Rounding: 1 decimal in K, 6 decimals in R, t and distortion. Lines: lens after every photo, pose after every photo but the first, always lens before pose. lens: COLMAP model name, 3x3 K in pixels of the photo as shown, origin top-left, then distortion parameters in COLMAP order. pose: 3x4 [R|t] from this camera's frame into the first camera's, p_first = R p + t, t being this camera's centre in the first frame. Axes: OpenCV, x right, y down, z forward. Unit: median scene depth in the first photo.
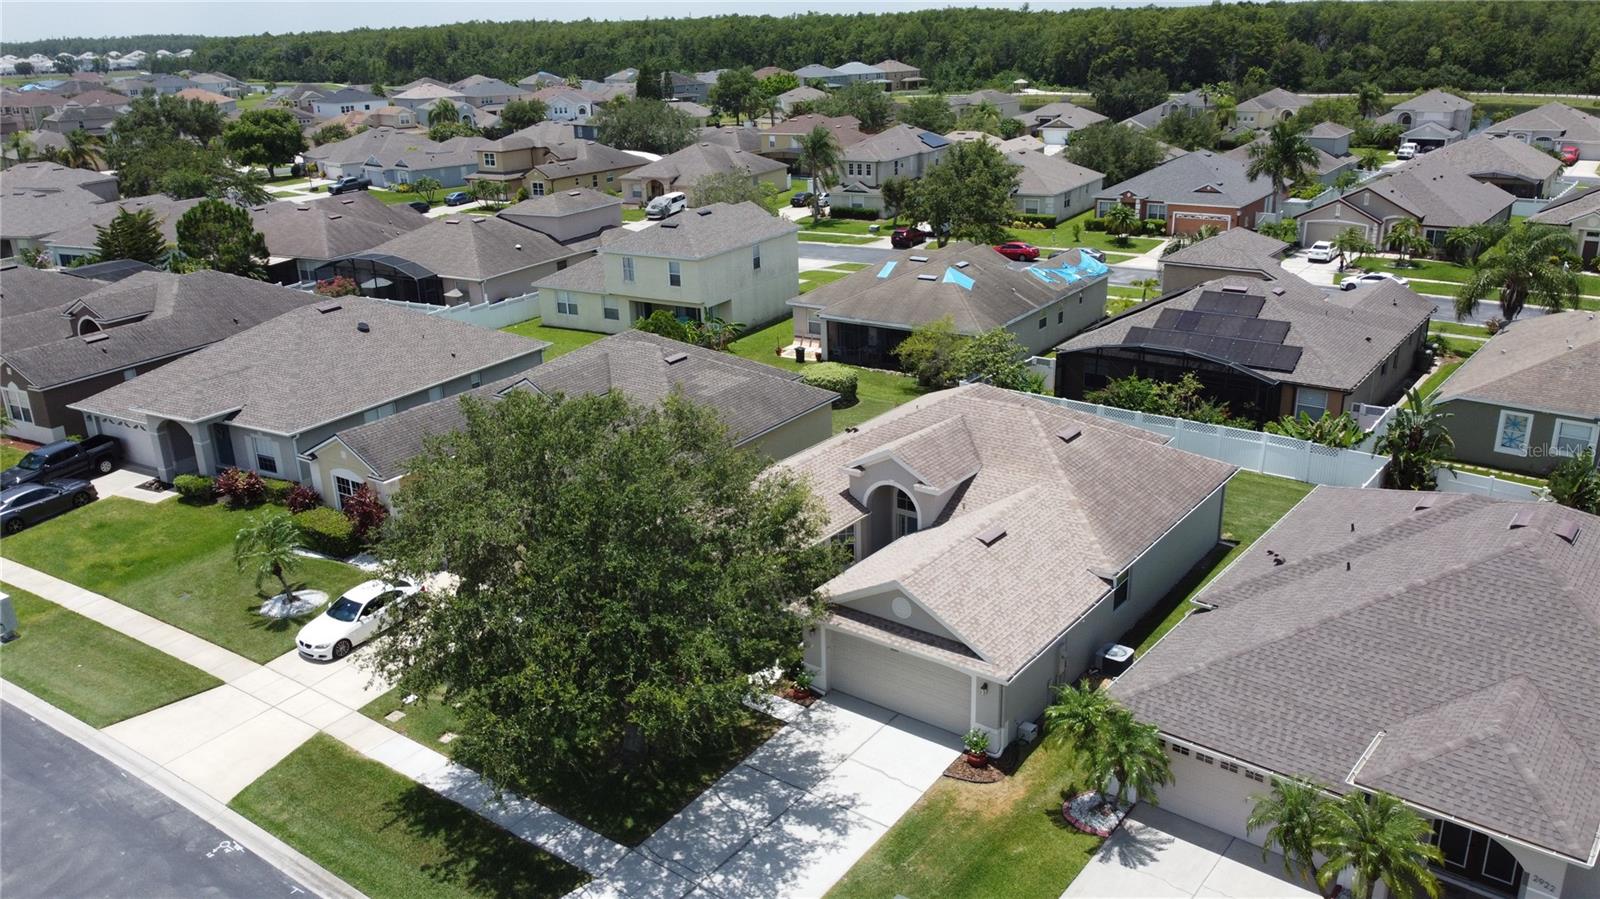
lens RADIAL K [[1208.2, 0, 799.6], [0, 1208.2, 453.0], [0, 0, 1]] dist [0.002906, -0.010827]
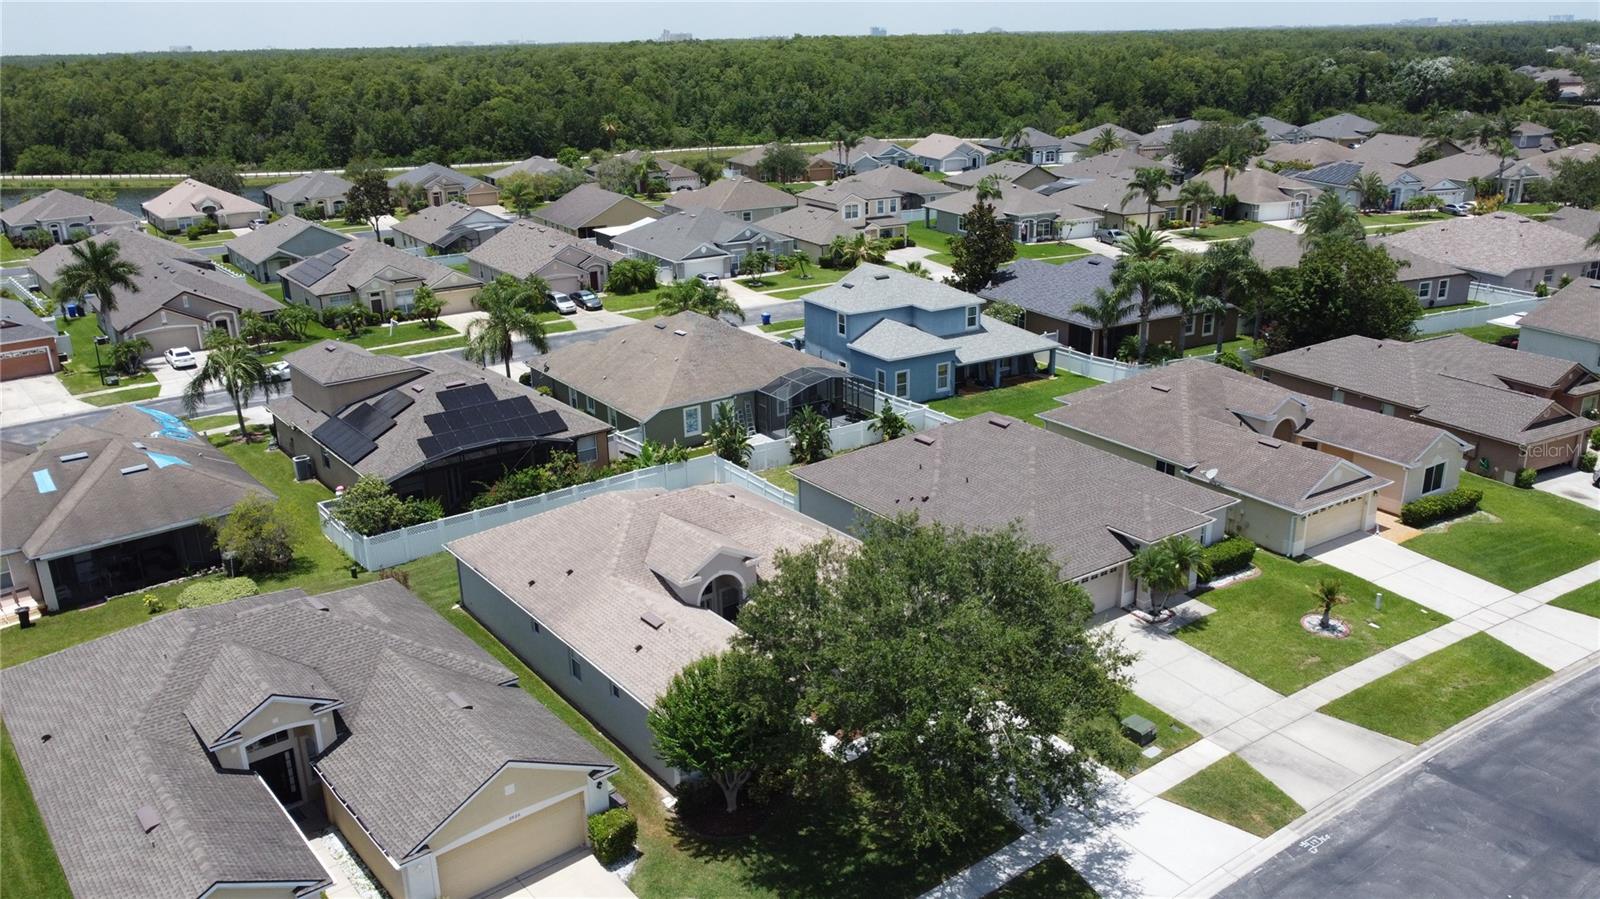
lens RADIAL K [[1208.2, 0, 803.8], [0, 1208.2, 455.9], [0, 0, 1]] dist [0.002906, -0.010827]
pose [[0.267987, -0.292752, 0.917867, -0.531623], [0.334819, 0.921631, 0.196196, -0.159457], [-0.903371, 0.254742, 0.345004, 0.274910]]
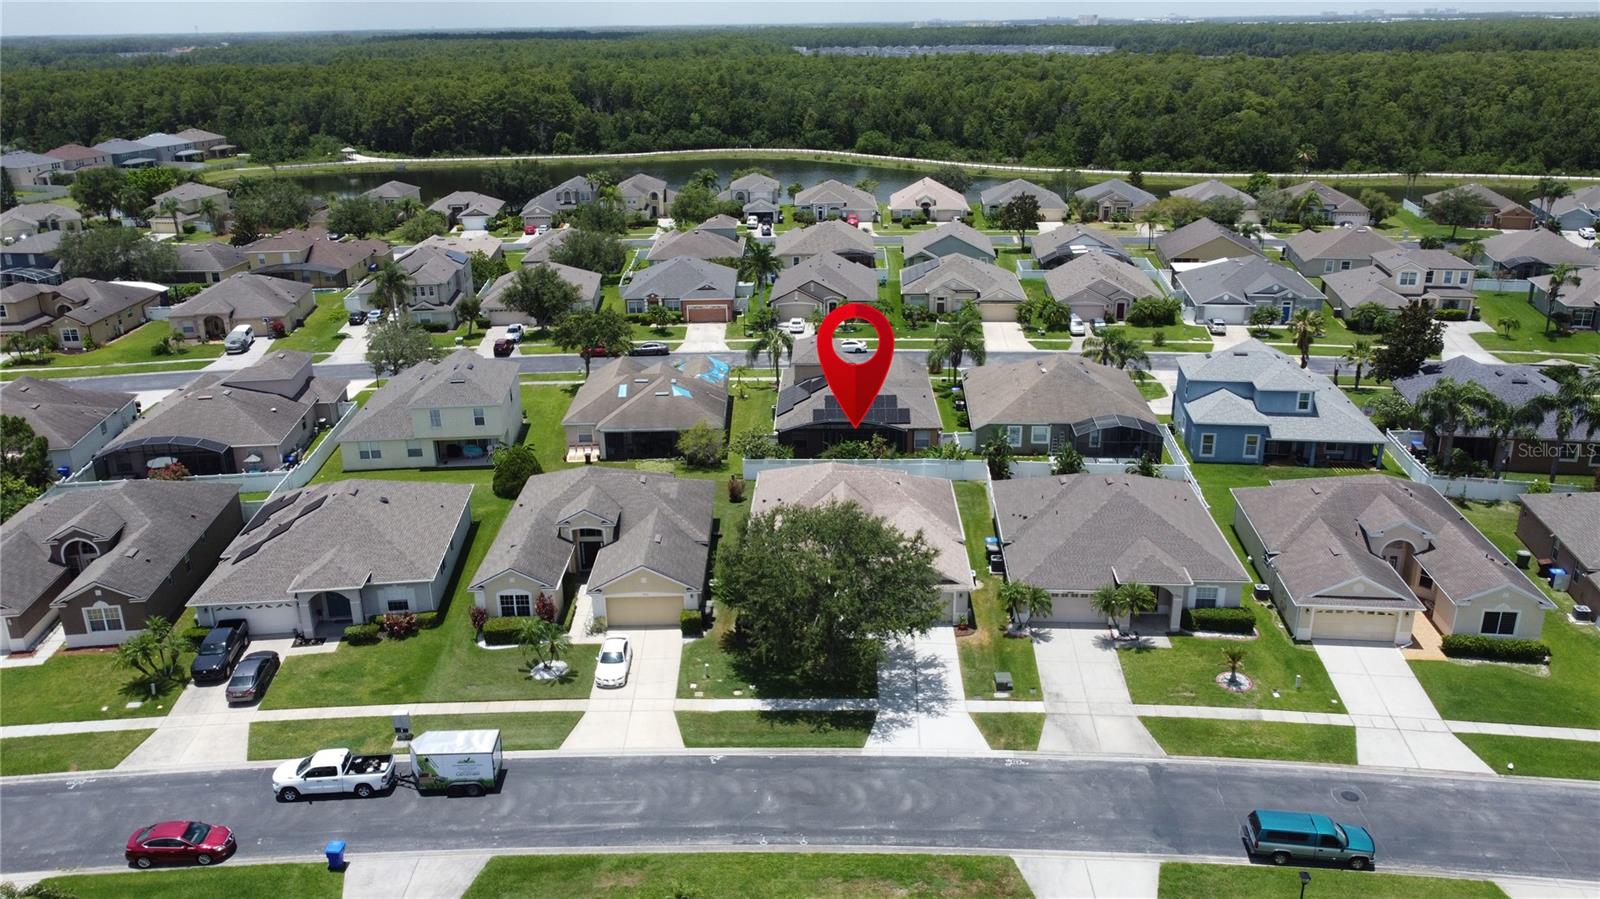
lens RADIAL K [[1208.2, 0, 802.1], [0, 1208.2, 452.5], [0, 0, 1]] dist [0.002906, -0.010827]
pose [[0.814140, -0.179330, 0.552283, -0.589822], [0.186590, 0.981469, 0.043630, -0.103900], [-0.549872, 0.067530, 0.832514, -0.348786]]
